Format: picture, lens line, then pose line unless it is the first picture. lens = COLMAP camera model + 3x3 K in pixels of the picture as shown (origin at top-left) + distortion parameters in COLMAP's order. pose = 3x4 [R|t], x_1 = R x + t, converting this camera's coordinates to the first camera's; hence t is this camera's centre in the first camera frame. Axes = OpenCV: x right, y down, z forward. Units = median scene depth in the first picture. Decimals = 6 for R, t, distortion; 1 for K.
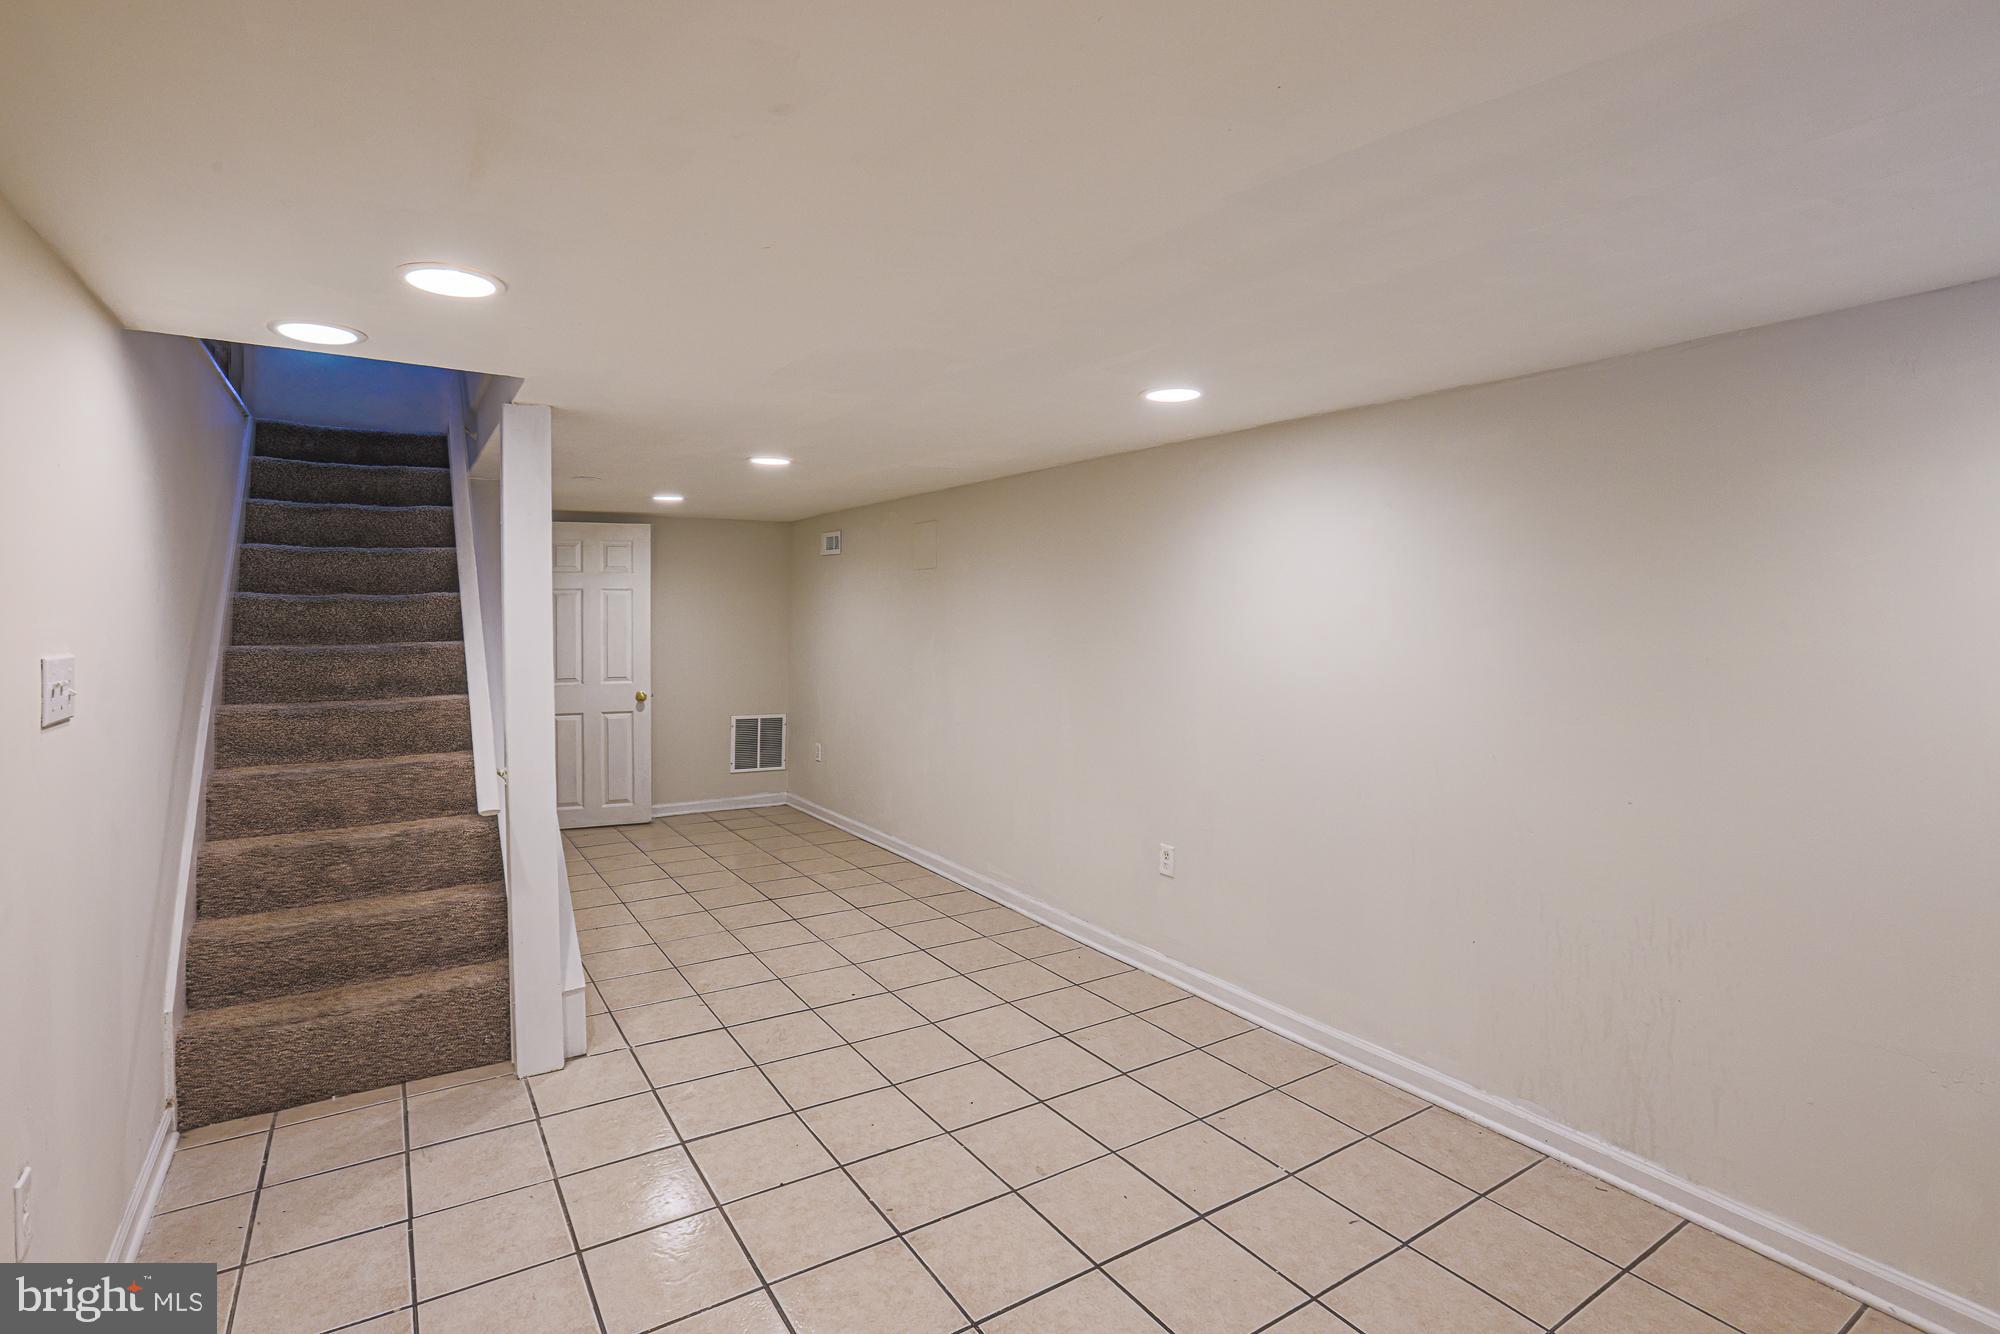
lens RADIAL K [[956.5, 0, 948.7], [0, 956.5, 616.5], [0, 0, 1]] dist [-0.043342, 0.019349]
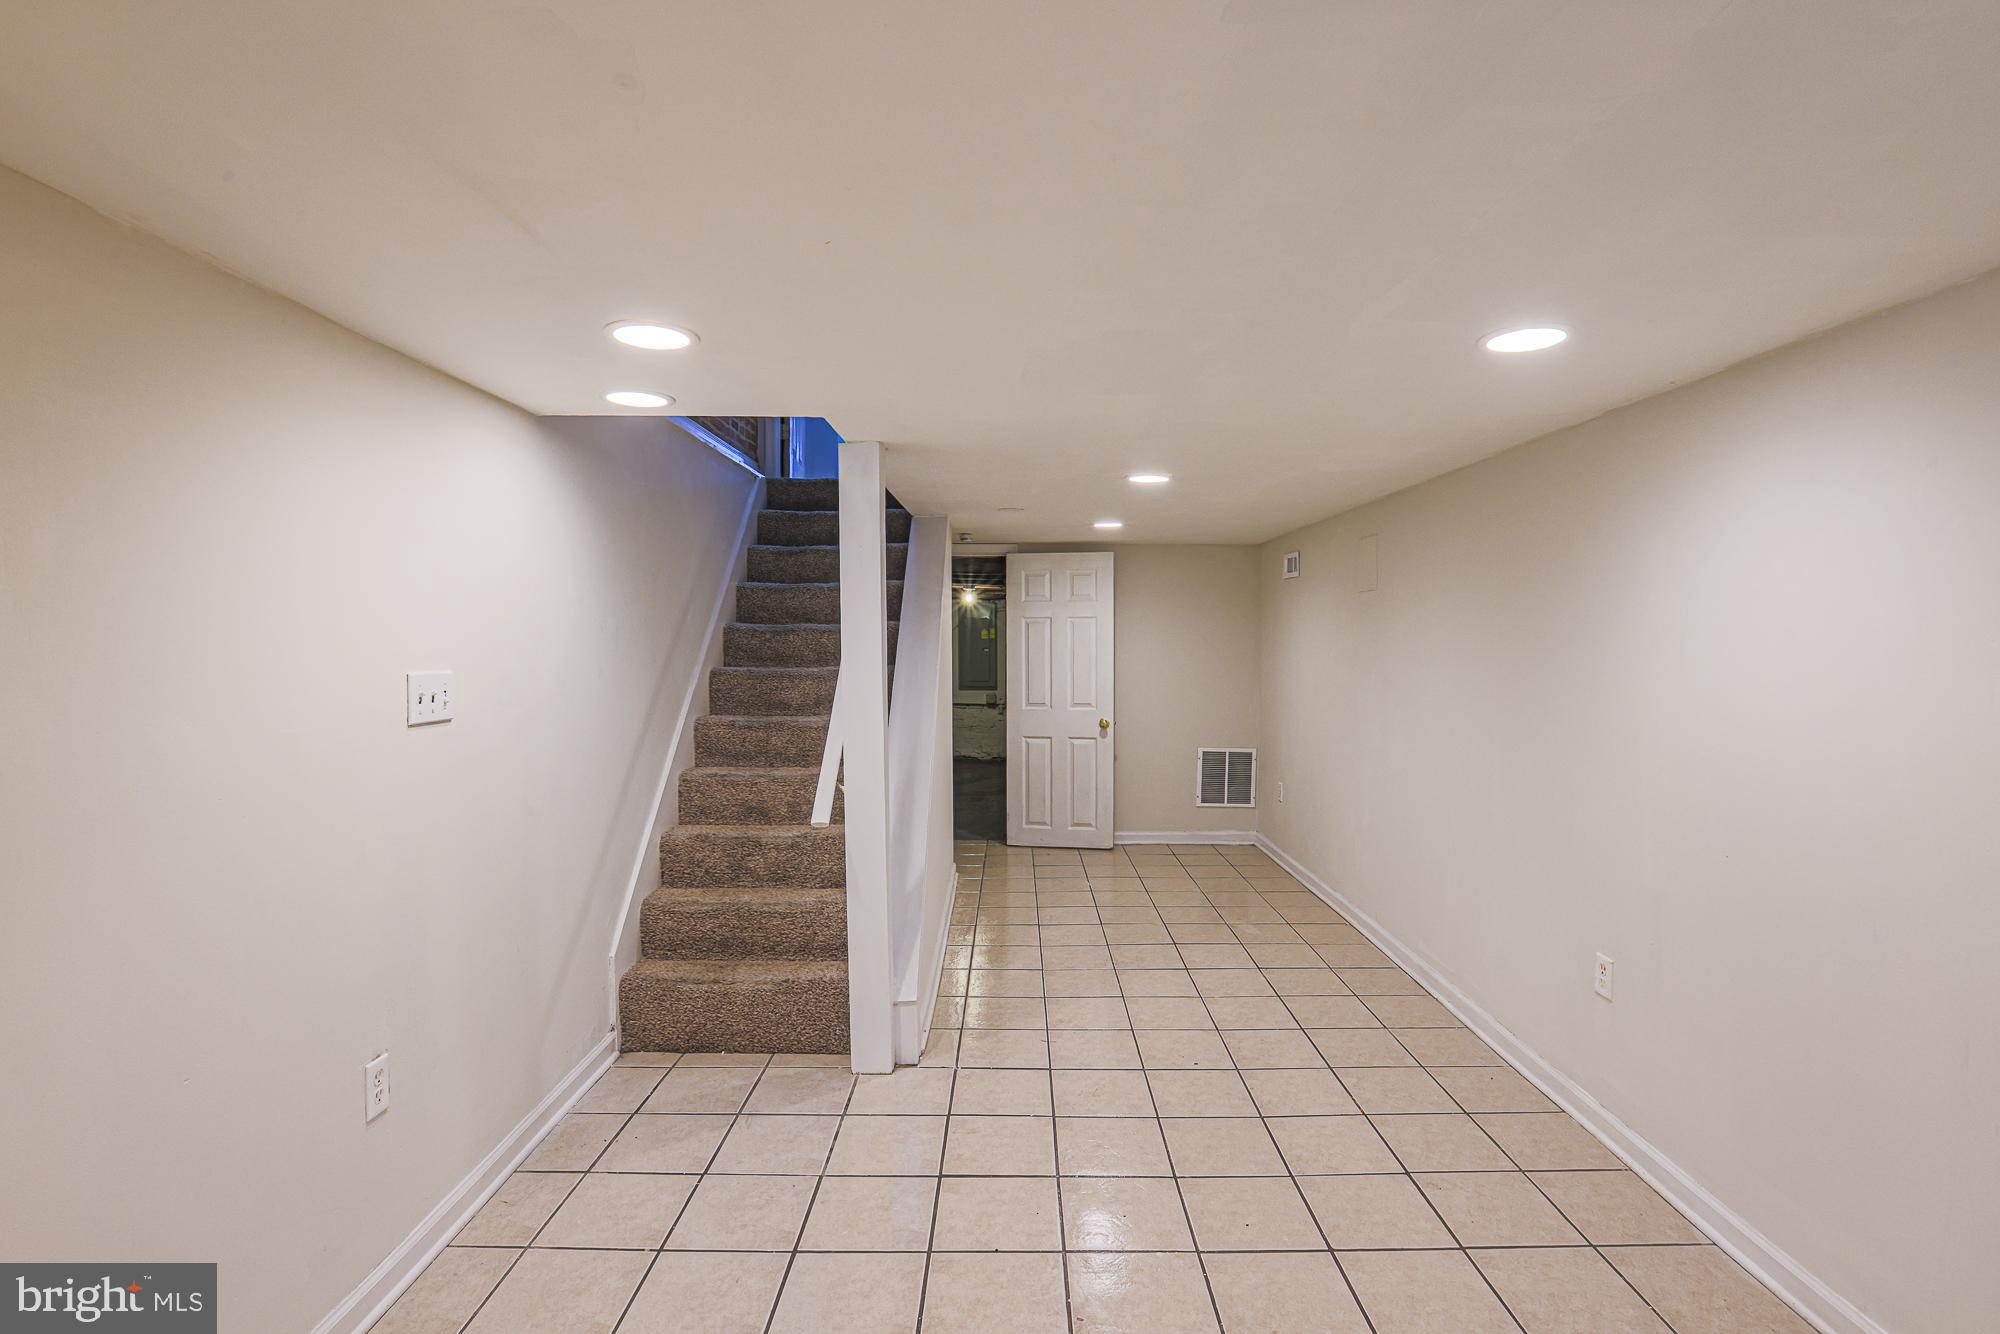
lens RADIAL K [[956.5, 0, 998.8], [0, 956.5, 658.3], [0, 0, 1]] dist [-0.043342, 0.019349]
pose [[0.857786, 0.011269, -0.513884, 0.199064], [-0.004297, 0.999882, 0.014754, 0.000293], [0.513990, -0.010448, 0.857733, 0.135170]]
